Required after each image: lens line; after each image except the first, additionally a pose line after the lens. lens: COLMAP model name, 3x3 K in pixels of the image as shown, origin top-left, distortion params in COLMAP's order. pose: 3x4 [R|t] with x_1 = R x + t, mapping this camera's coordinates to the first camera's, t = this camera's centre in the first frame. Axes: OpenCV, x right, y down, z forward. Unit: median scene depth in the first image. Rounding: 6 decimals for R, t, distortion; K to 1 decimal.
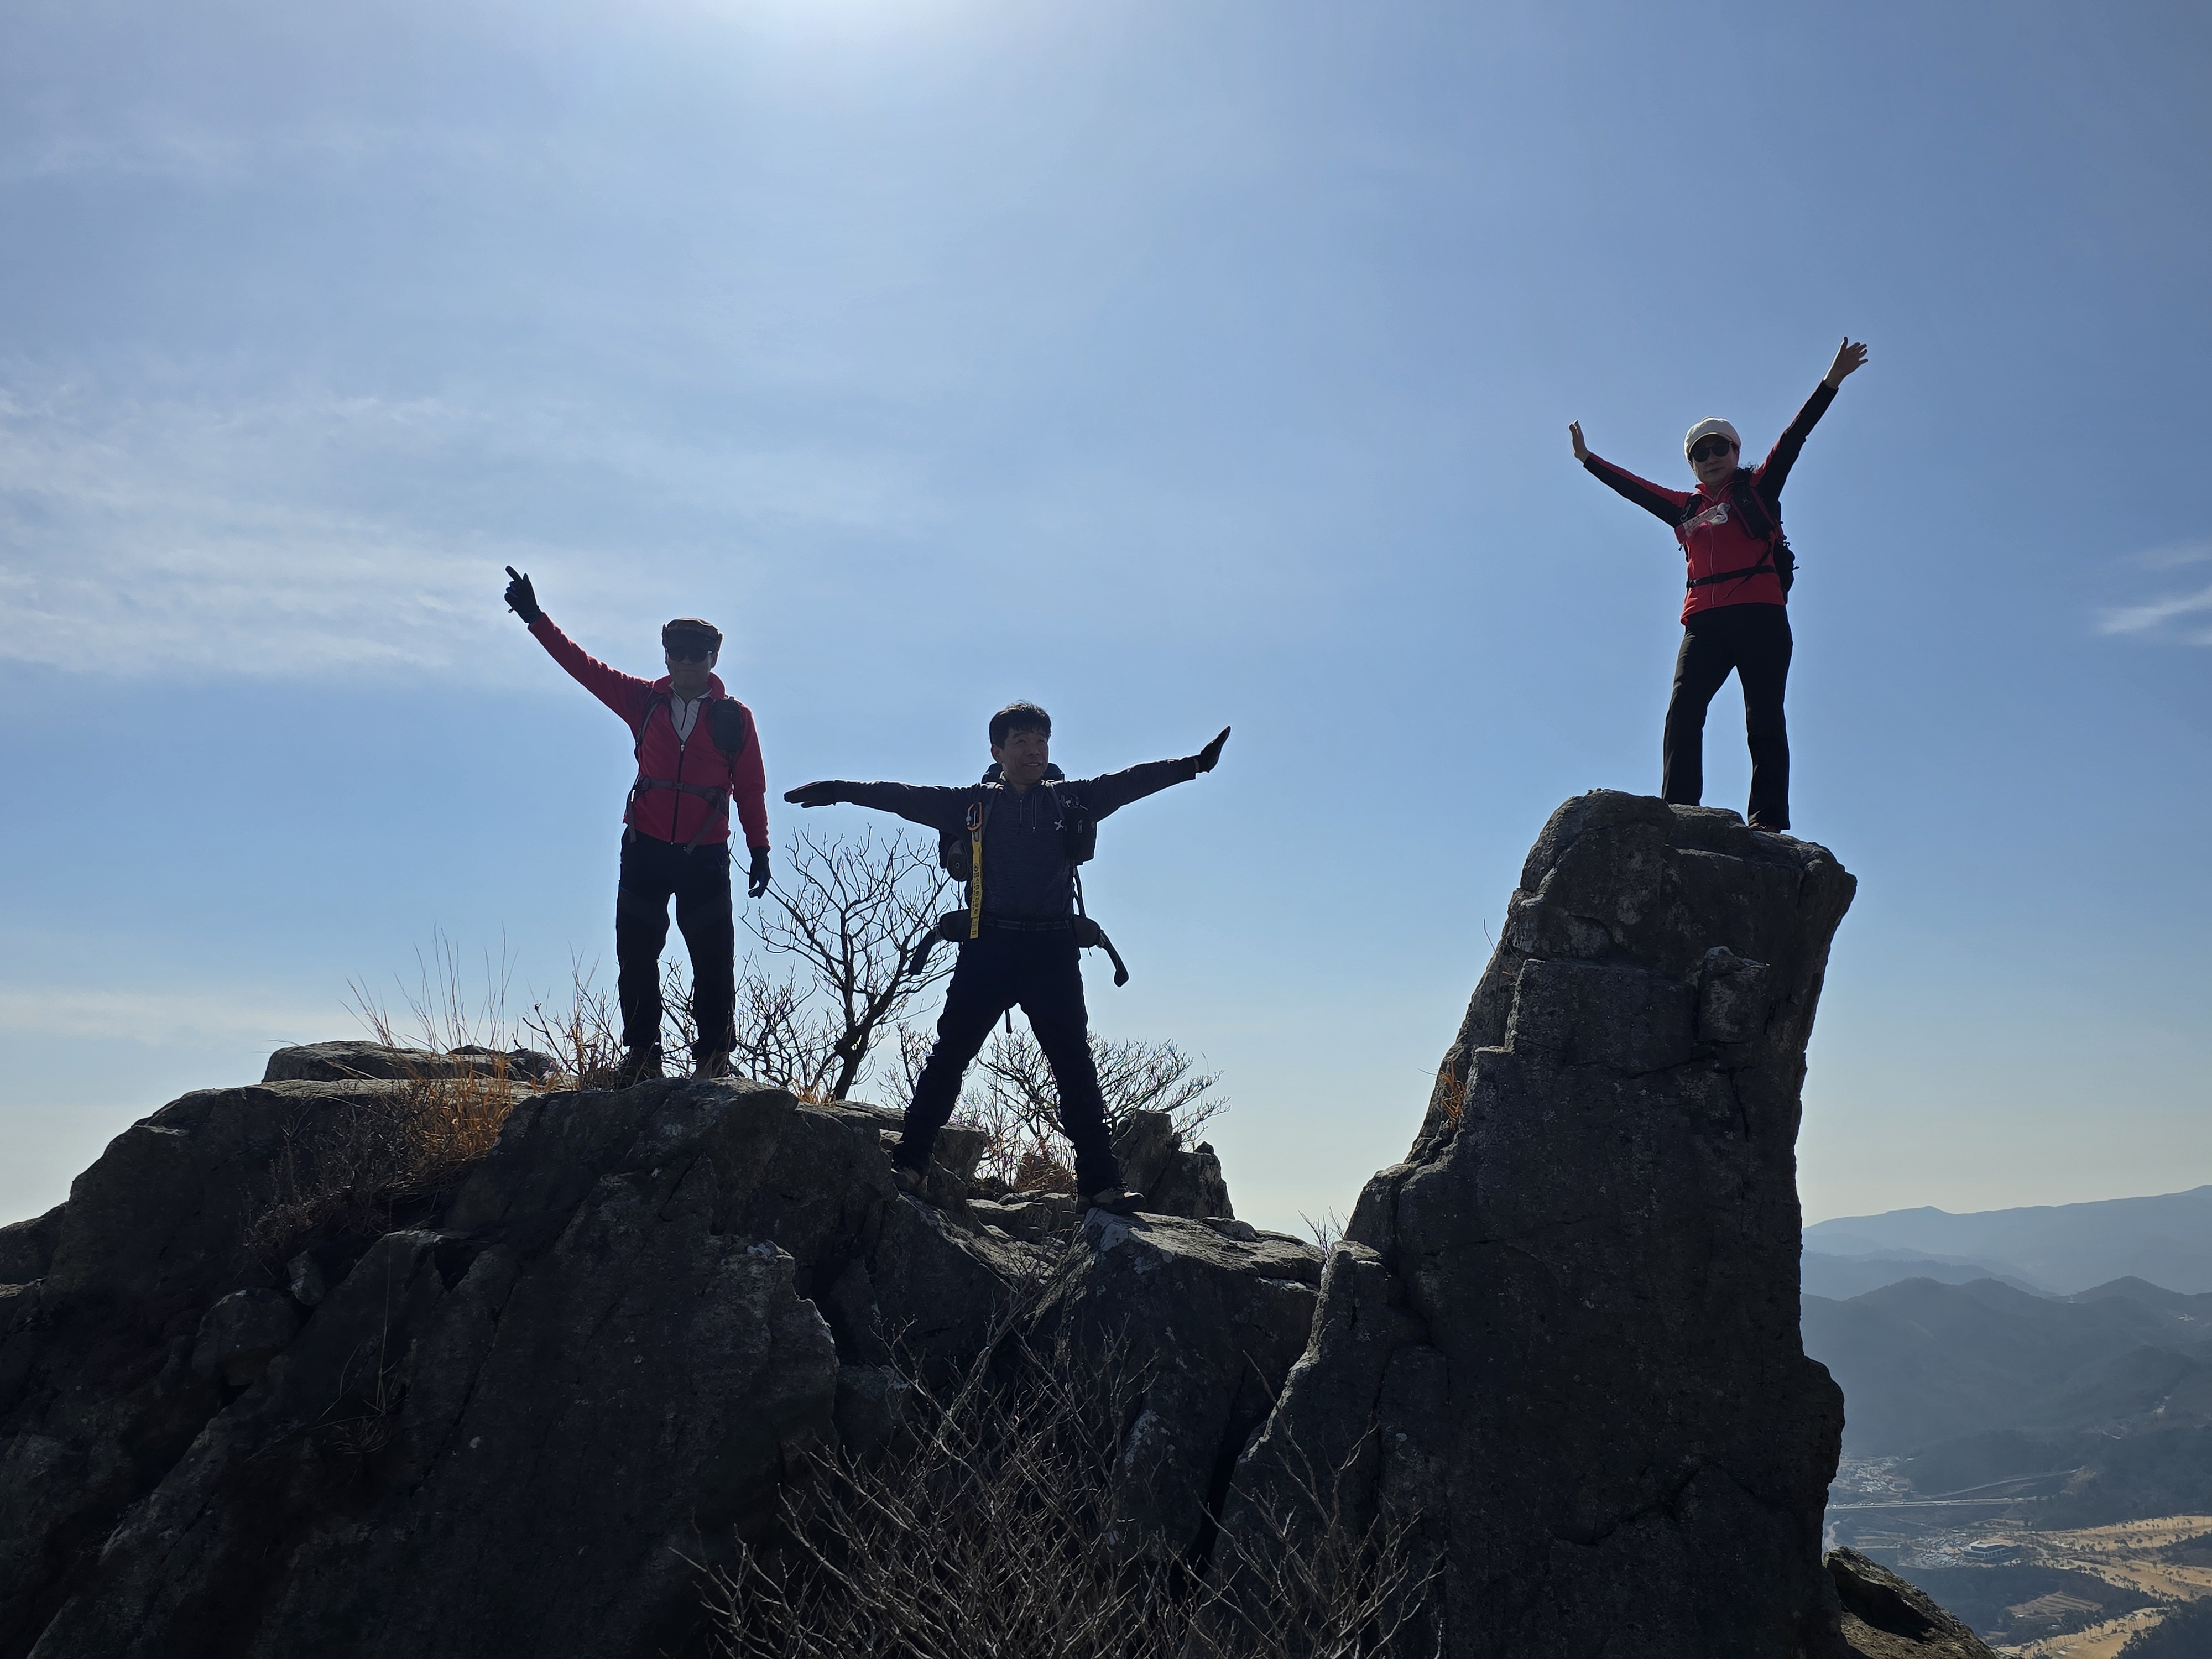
lens RADIAL K [[1858.0, 0, 1106.0], [0, 1858.0, 829.5], [0, 0, 1]] dist [0.136275, -0.190884]
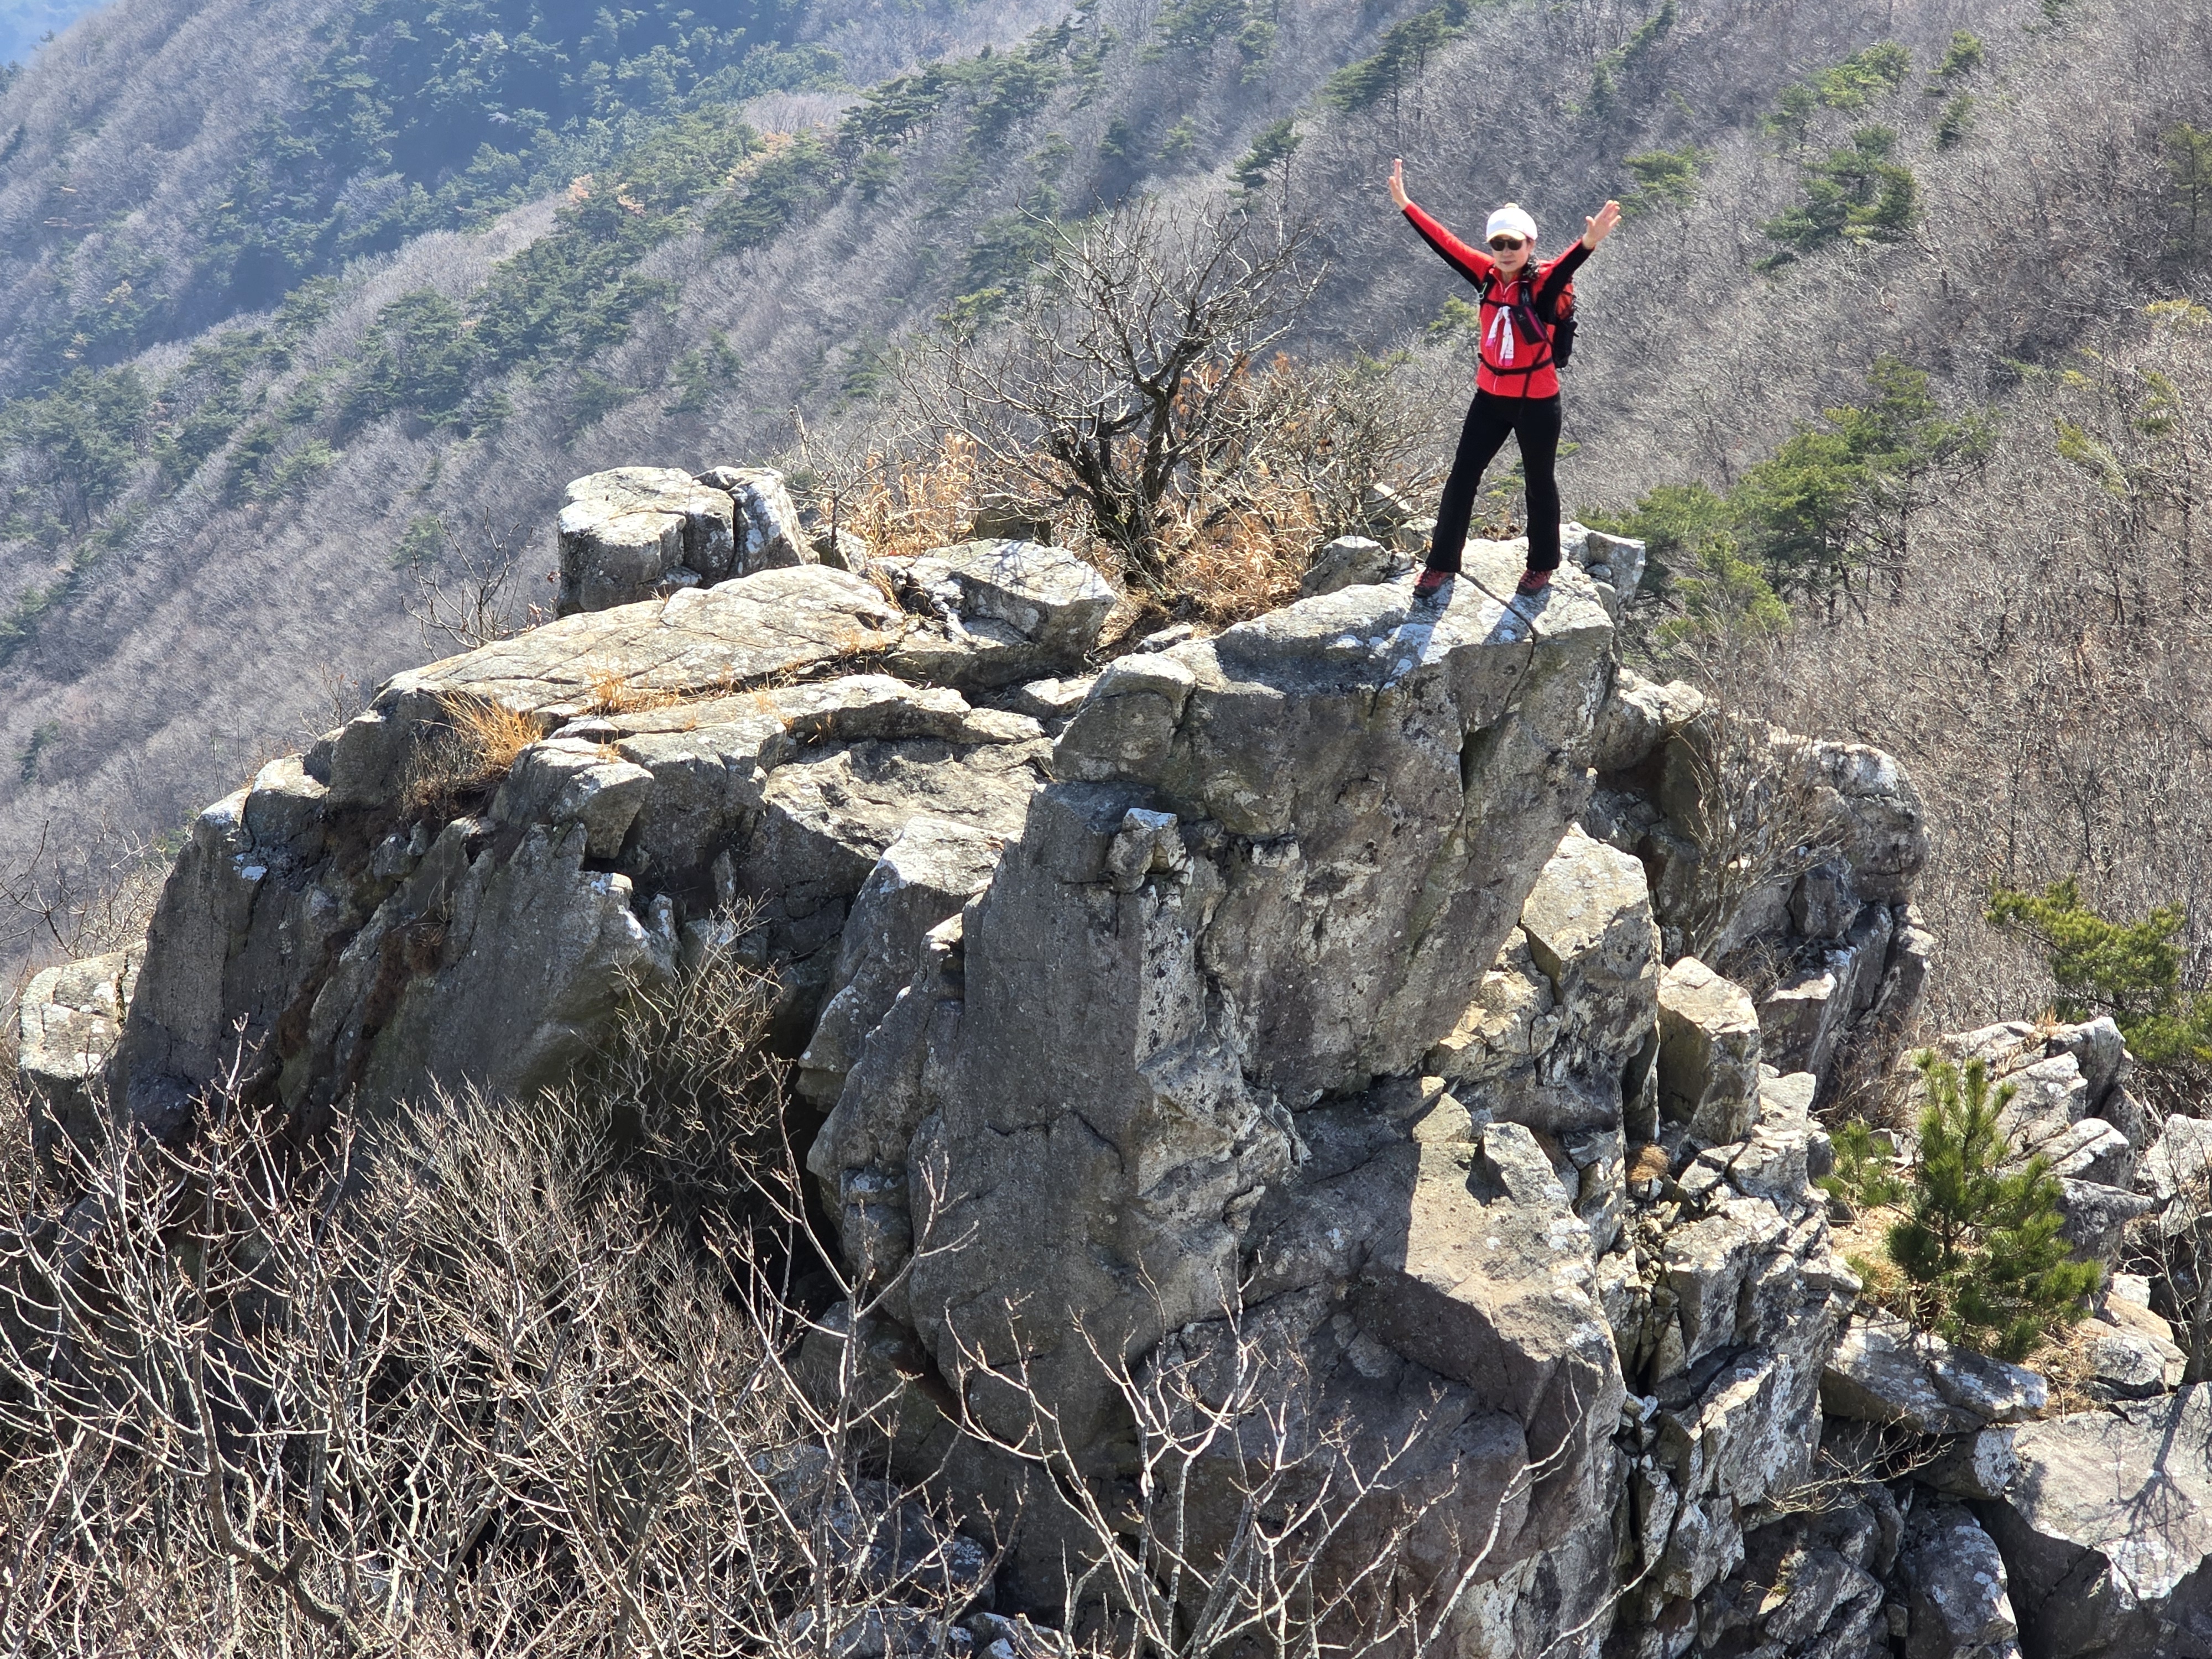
lens RADIAL K [[4443.9, 0, 1106.0], [0, 4443.9, 829.5], [0, 0, 1]] dist [-0.001078, 0.000701]
pose [[0.806349, 0.224318, -0.547251, 2.082358], [0.119595, 0.844329, 0.522307, -1.635904], [0.579223, -0.486610, 0.653997, -1.205584]]
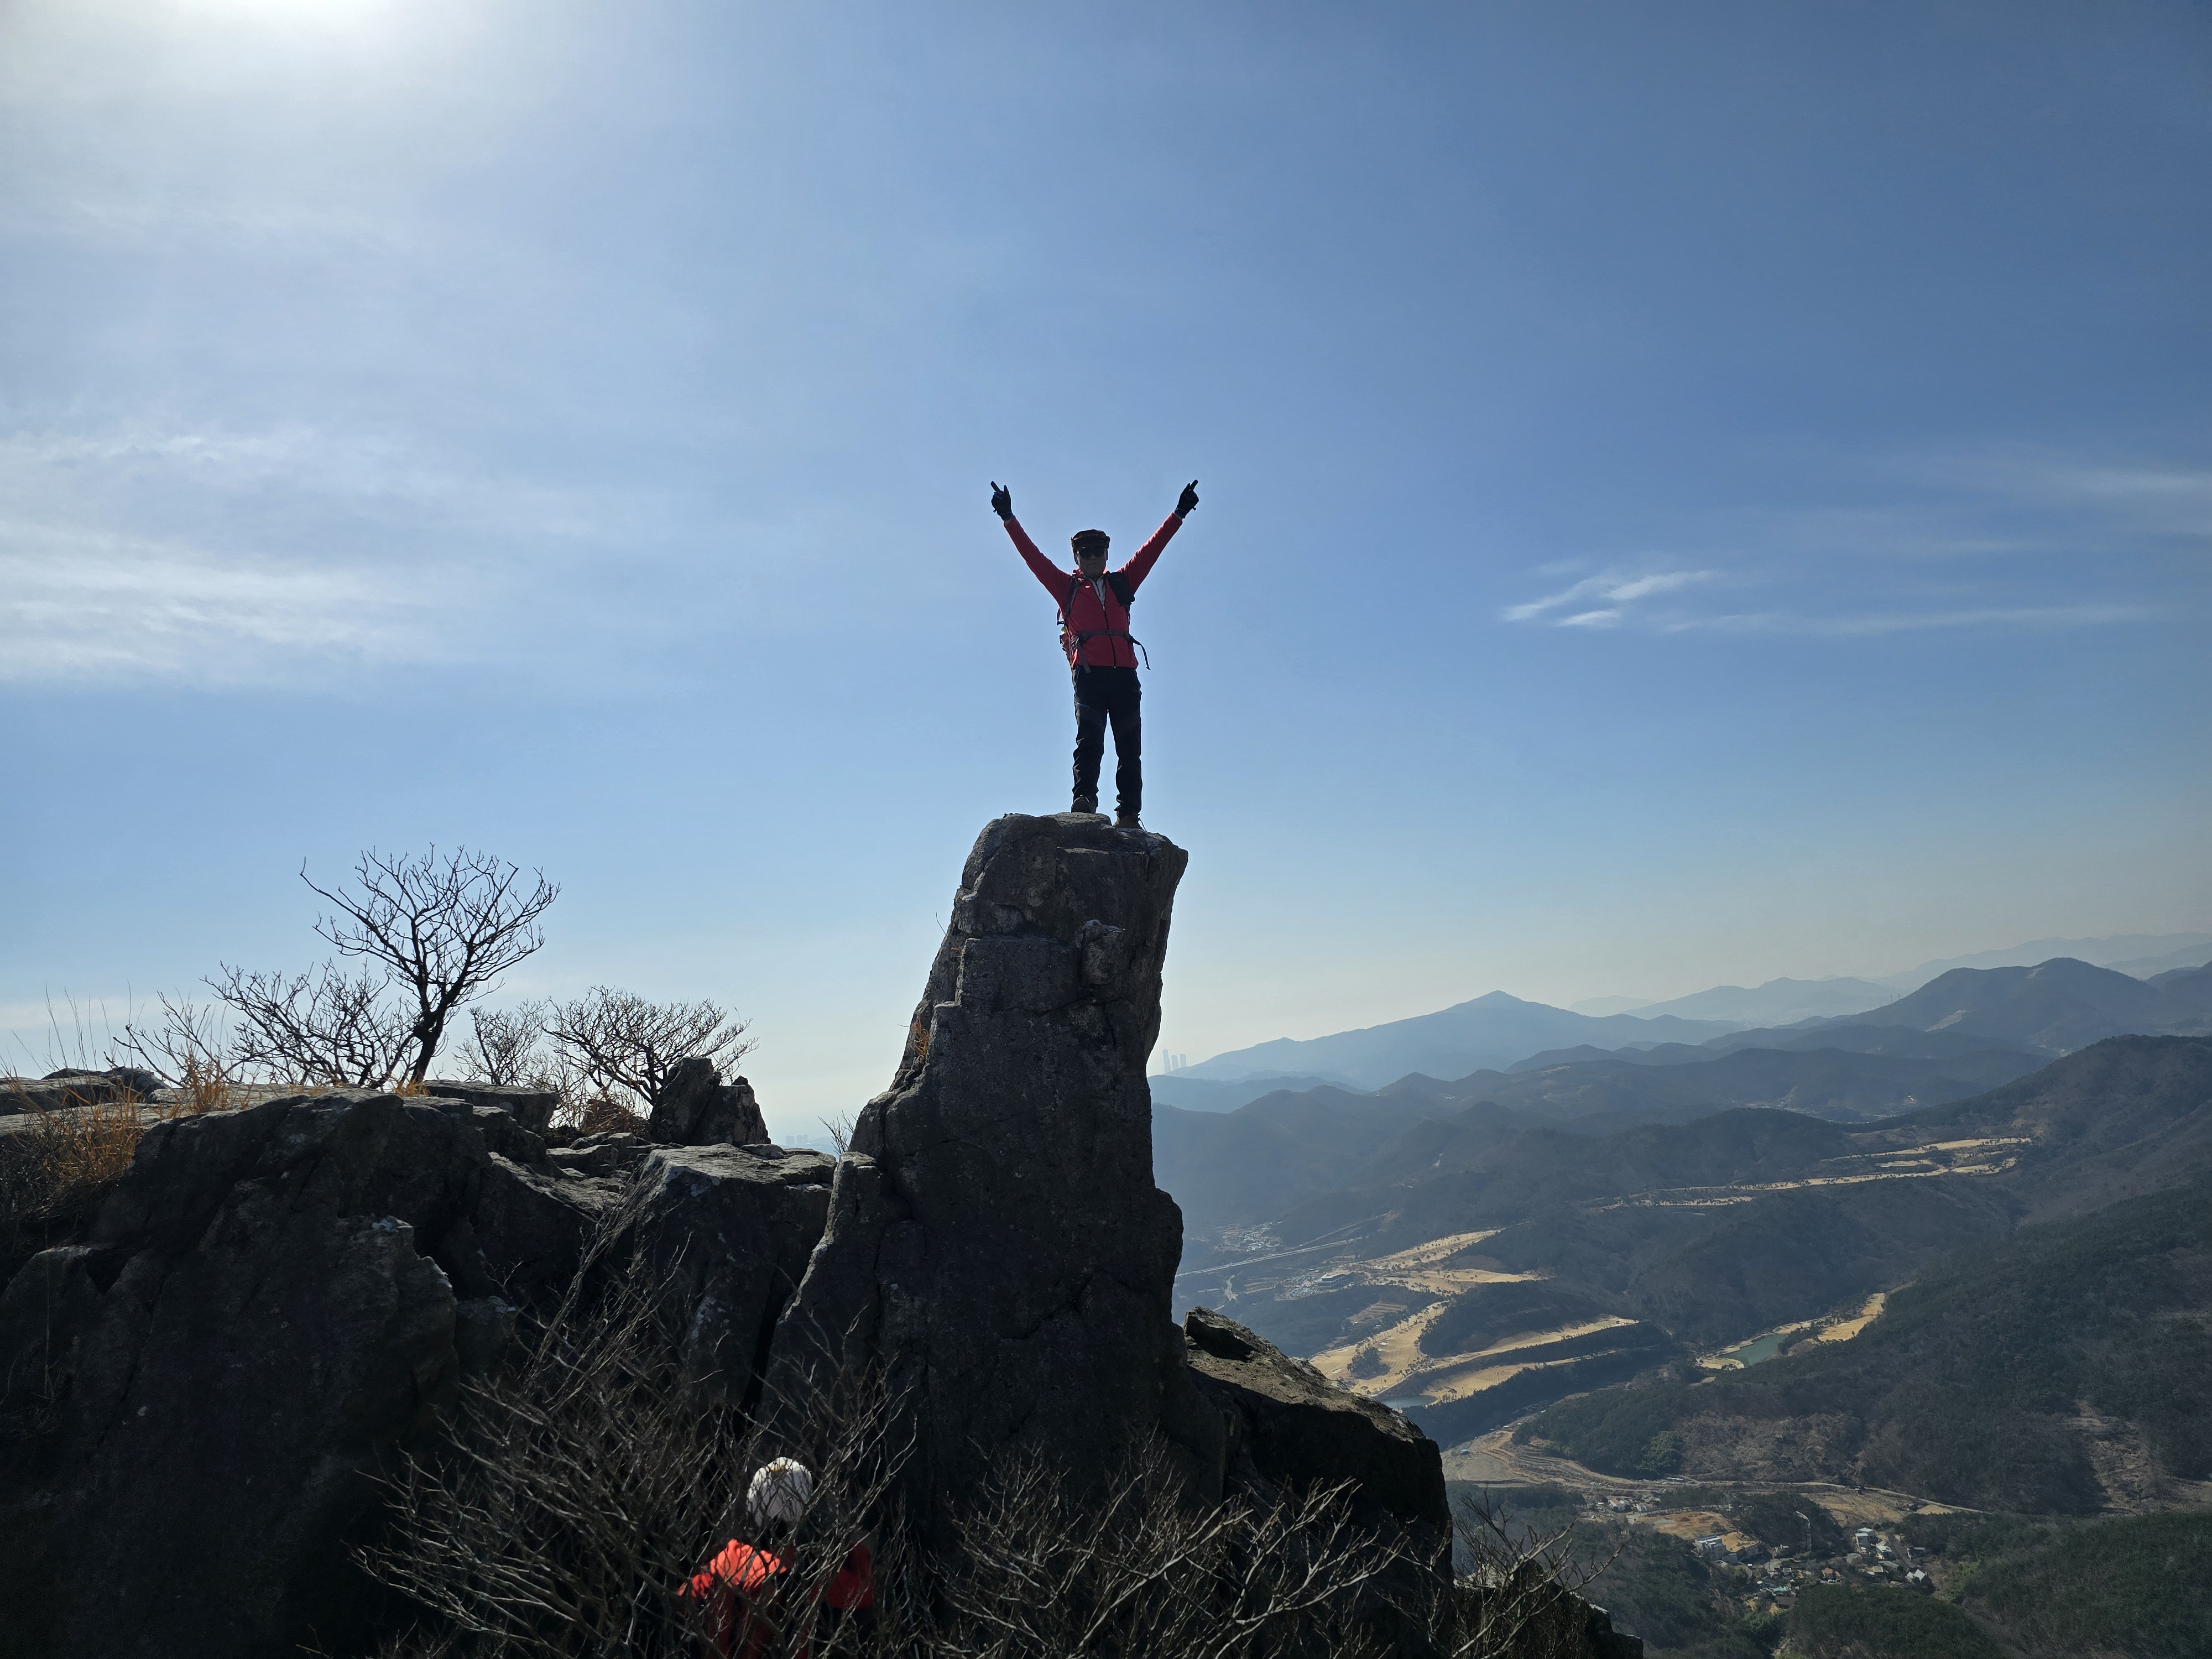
lens RADIAL K [[1502.1, 0, 1106.0], [0, 1502.1, 829.5], [0, 0, 1]] dist [0.094692, -0.074492]
pose [[0.953653, -0.061429, 0.294573, -0.005650], [0.052602, 0.997900, 0.037807, -0.049340], [-0.296276, -0.020559, 0.954881, -0.115633]]
